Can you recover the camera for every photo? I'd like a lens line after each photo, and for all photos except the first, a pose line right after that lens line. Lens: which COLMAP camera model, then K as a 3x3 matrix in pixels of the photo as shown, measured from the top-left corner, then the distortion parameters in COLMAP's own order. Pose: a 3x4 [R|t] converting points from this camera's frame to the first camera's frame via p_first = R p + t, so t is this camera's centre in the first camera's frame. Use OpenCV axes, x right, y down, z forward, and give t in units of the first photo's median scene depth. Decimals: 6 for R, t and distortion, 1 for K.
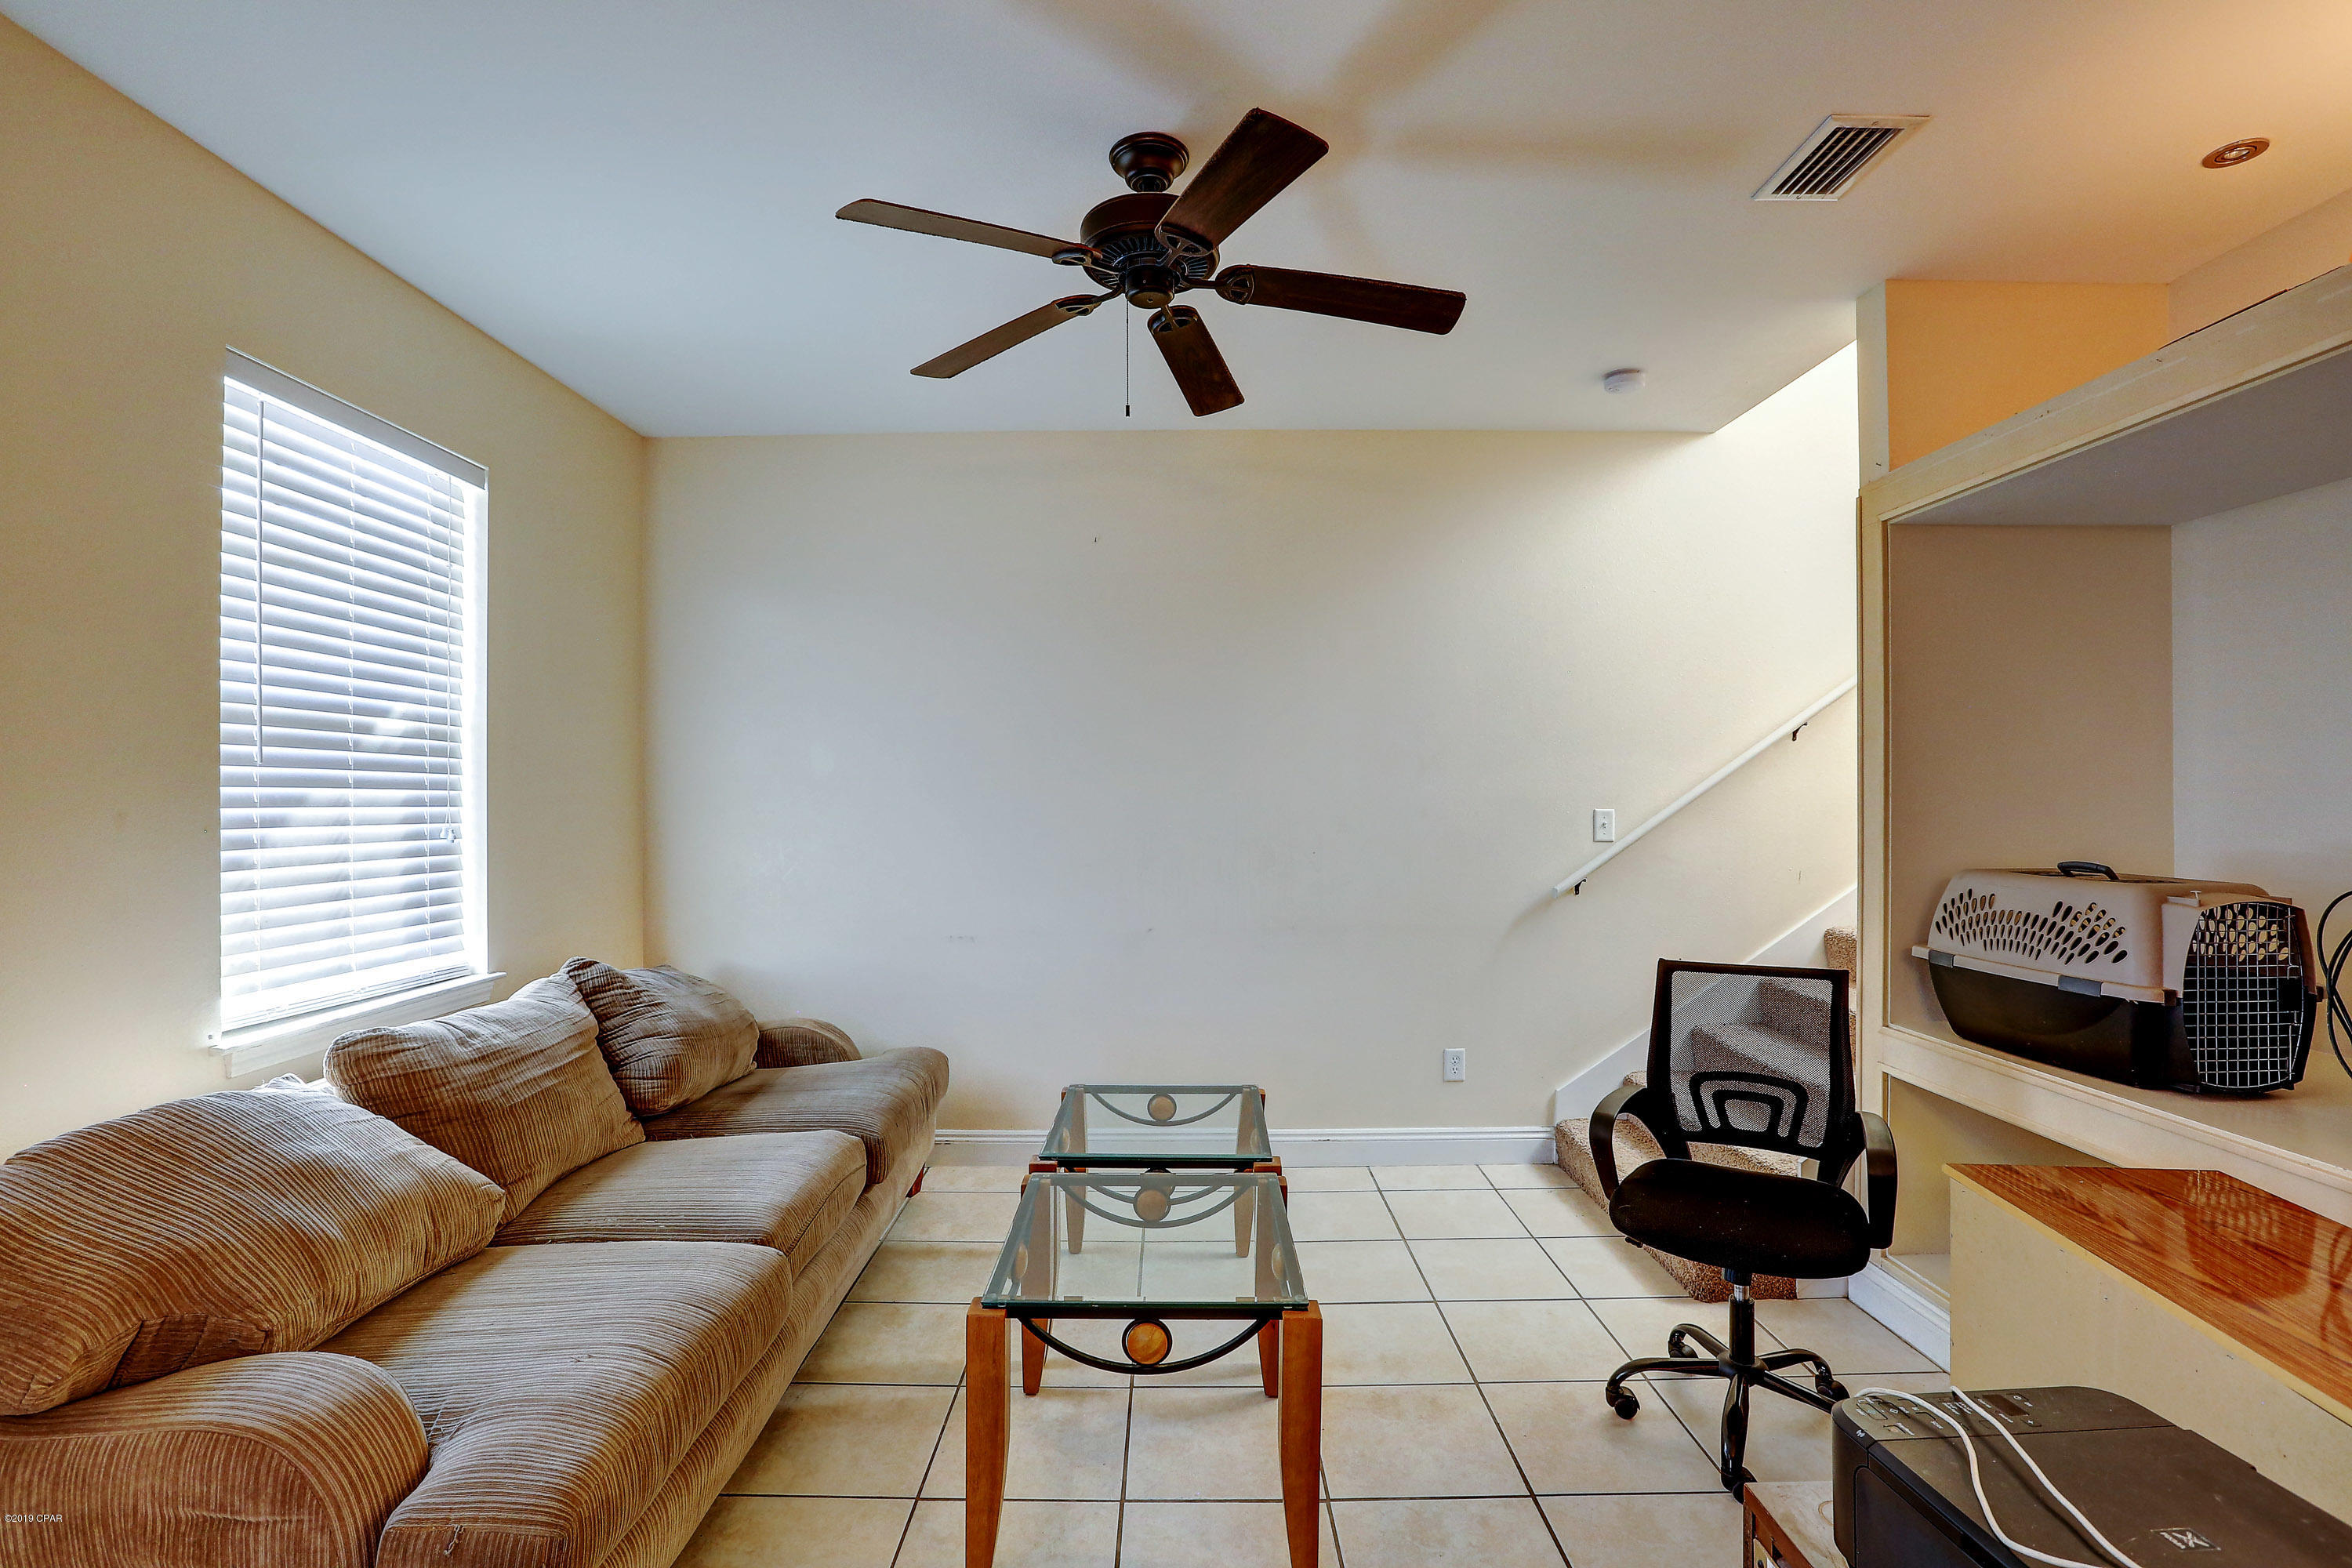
lens RADIAL K [[1069.1, 0, 1154.3], [0, 1069.1, 791.2], [0, 0, 1]] dist [-0.041984, 0.003769]
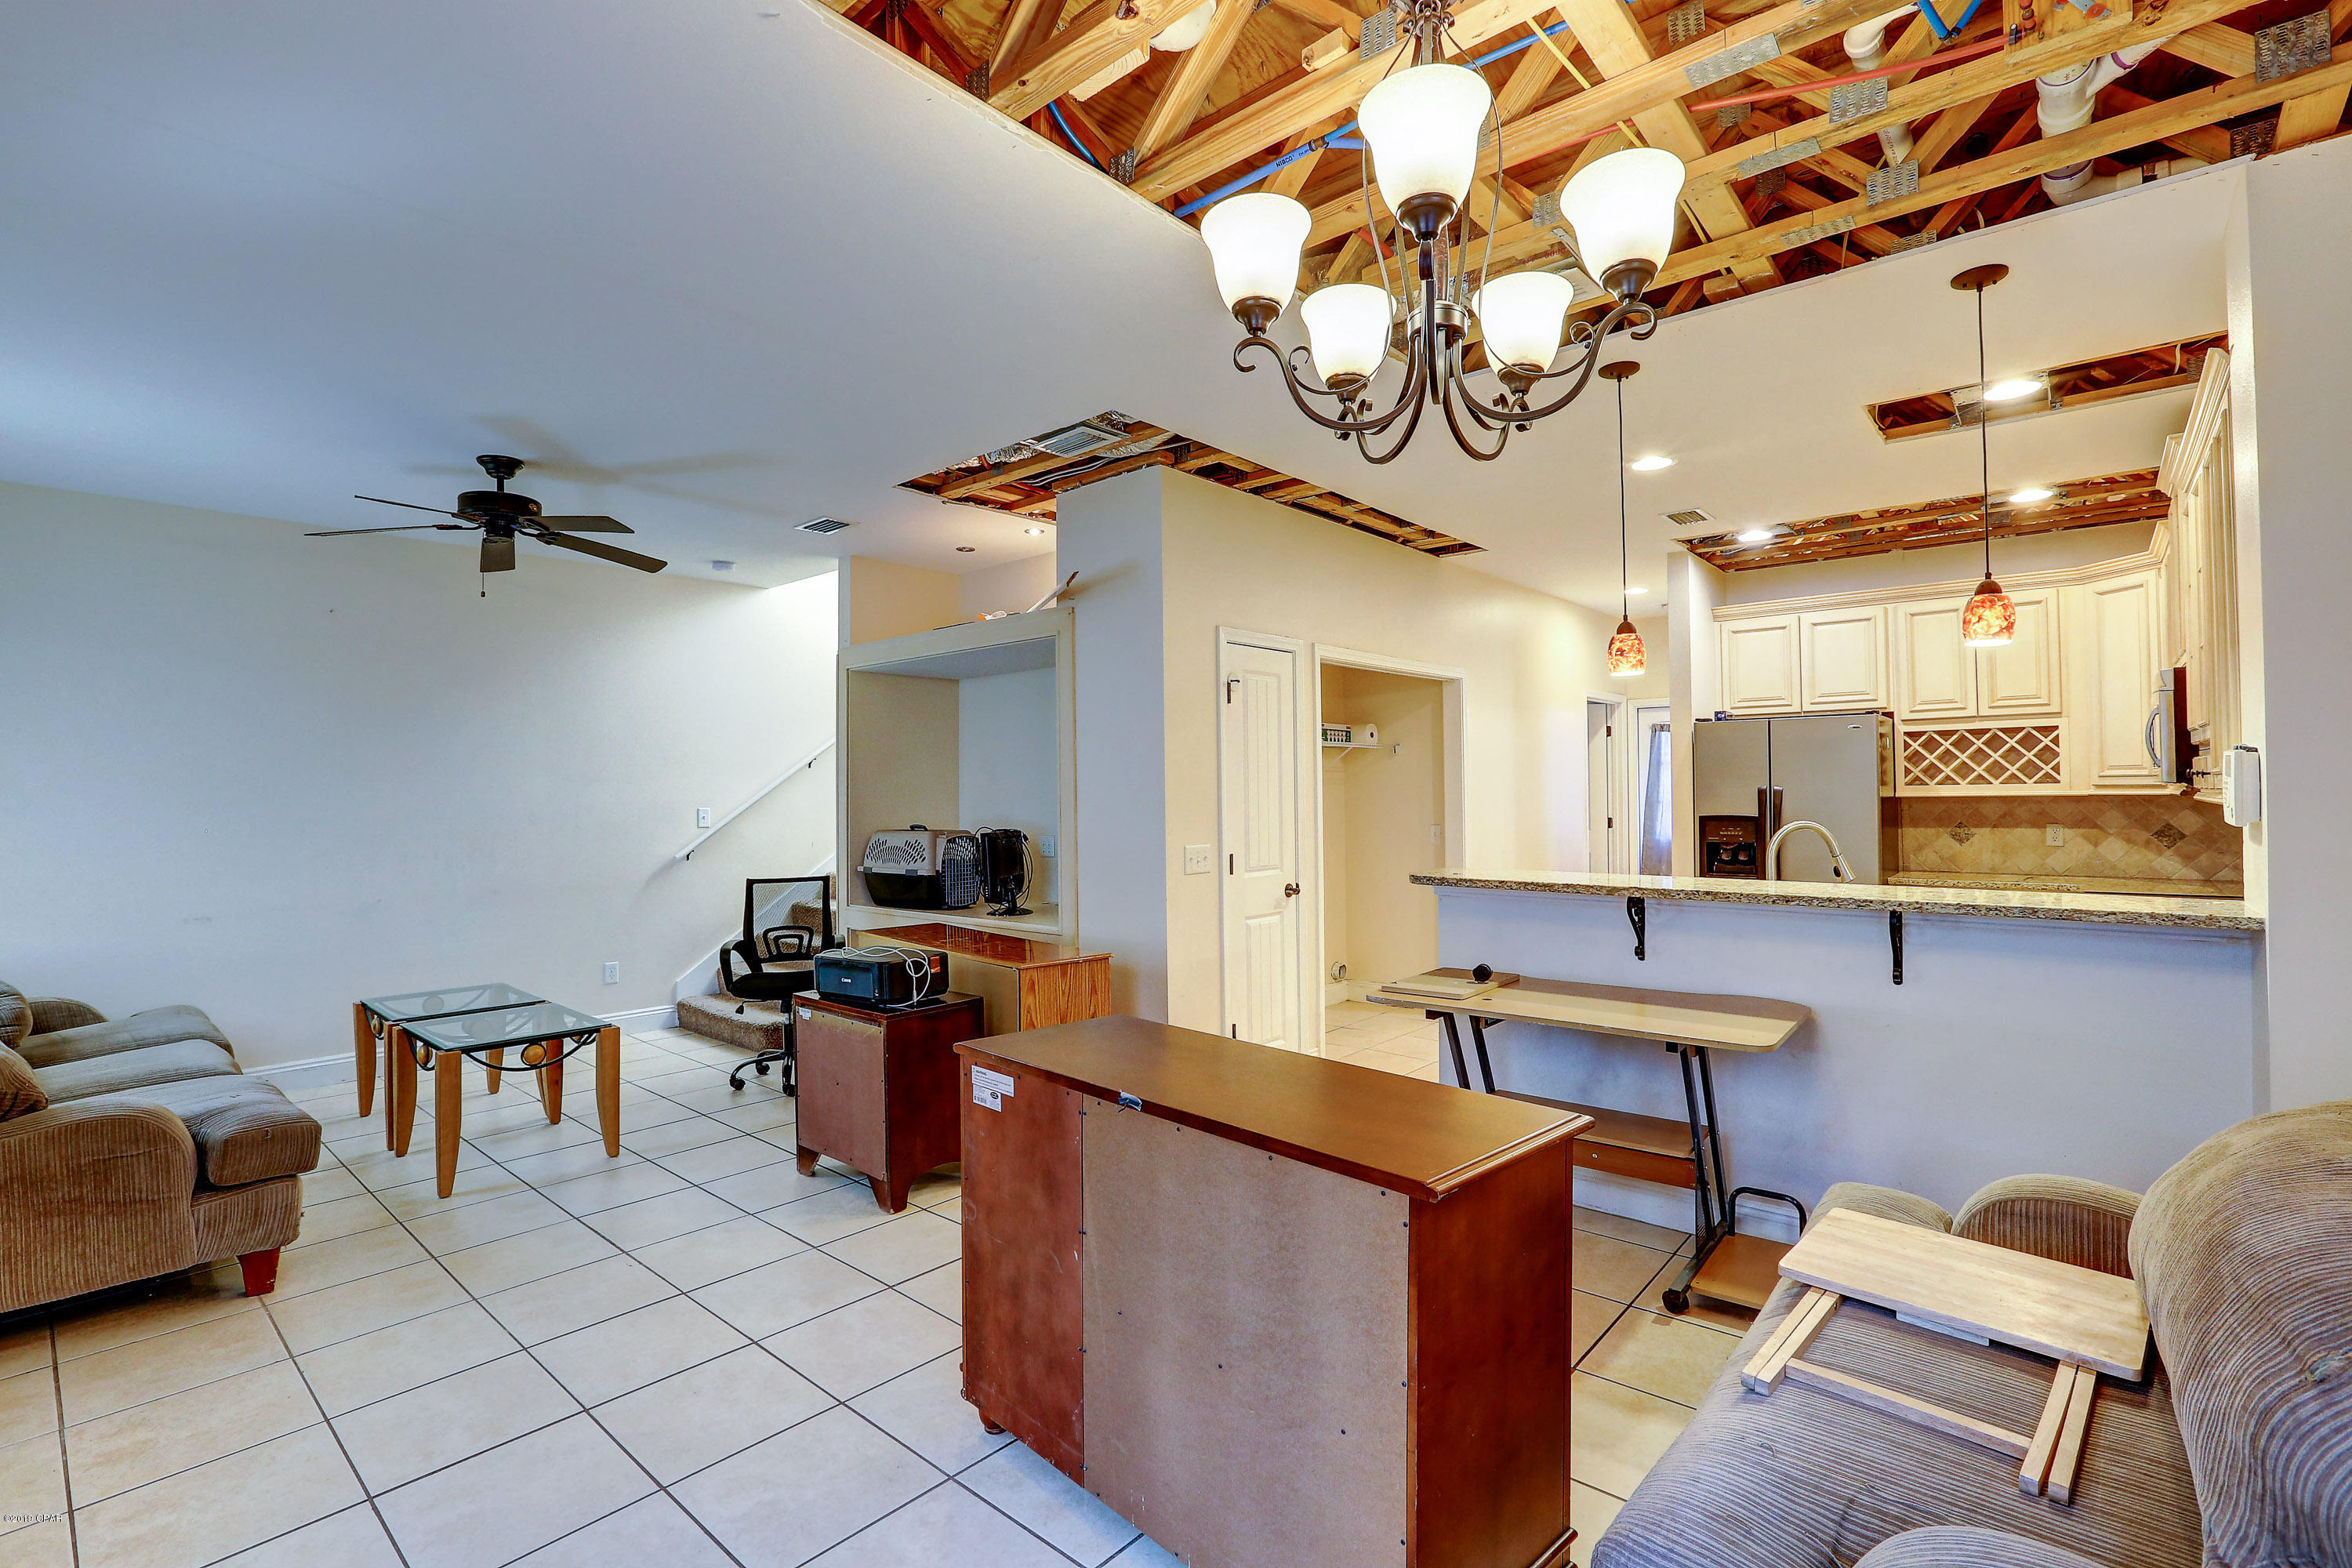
lens RADIAL K [[1069.1, 0, 1163.5], [0, 1069.1, 784.3], [0, 0, 1]] dist [-0.041984, 0.003769]
pose [[0.653716, 0.003299, 0.756733, -0.566332], [0.005040, 0.999949, -0.008713, -0.001796], [-0.756723, 0.009510, 0.653666, -0.981503]]
